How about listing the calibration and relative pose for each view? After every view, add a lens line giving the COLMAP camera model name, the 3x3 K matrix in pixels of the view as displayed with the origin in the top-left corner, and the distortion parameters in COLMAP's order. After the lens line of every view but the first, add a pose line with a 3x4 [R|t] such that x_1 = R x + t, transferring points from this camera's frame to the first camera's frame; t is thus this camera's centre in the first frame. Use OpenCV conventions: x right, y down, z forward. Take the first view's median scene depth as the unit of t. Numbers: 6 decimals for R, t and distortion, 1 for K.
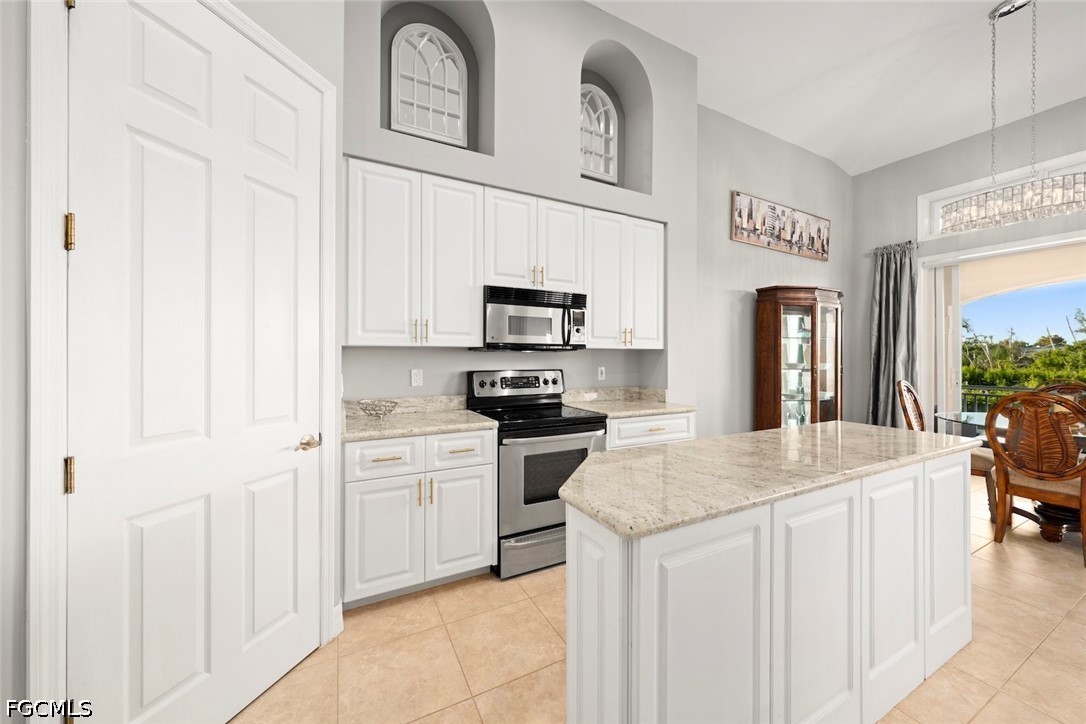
lens RADIAL K [[395.4, 0, 545.9], [0, 395.4, 356.4], [0, 0, 1]] dist [0.001132, 0.000130]
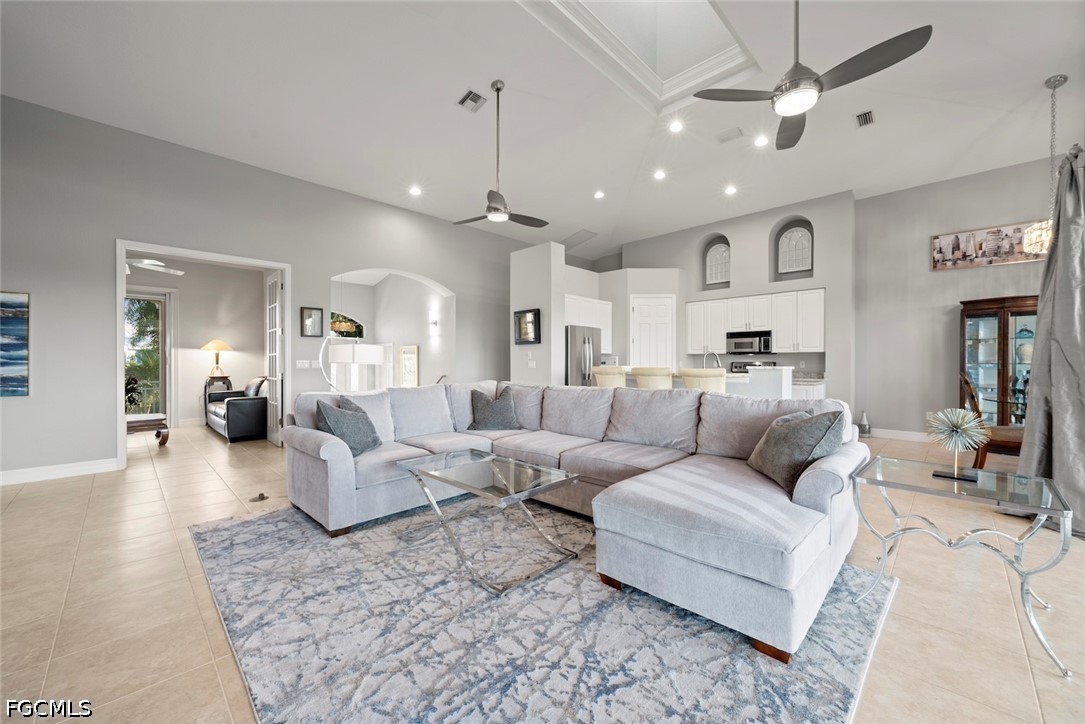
lens RADIAL K [[419.7, 0, 542.7], [0, 419.7, 365.1], [0, 0, 1]] dist [-0.000002, -0.000054]
pose [[0.302137, 0.002163, -0.953262, 2.141537], [0.000200, 0.999997, 0.002332, 0.048539], [0.953264, -0.000895, 0.302136, -1.111130]]
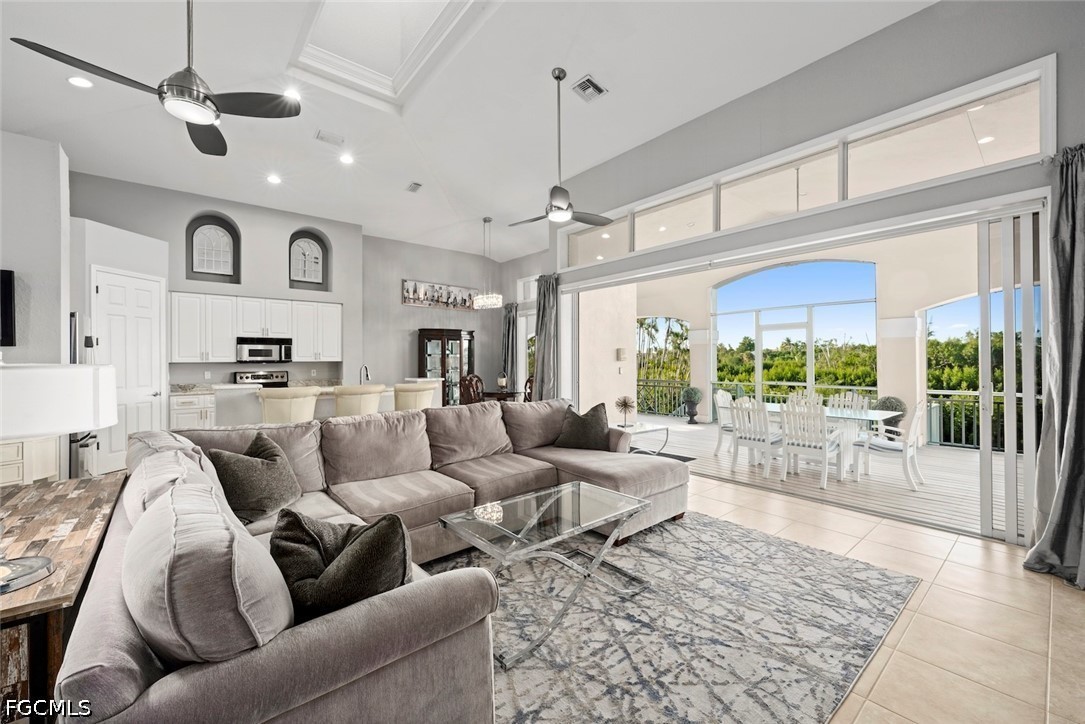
lens RADIAL K [[430.5, 0, 542.5], [0, 430.5, 362.0], [0, 0, 1]] dist [0.000479, 0.000007]
pose [[0.977634, -0.009268, 0.210109, 1.013690], [0.008301, 0.999951, 0.005484, -0.020958], [-0.210149, -0.003617, 0.977663, -1.796902]]
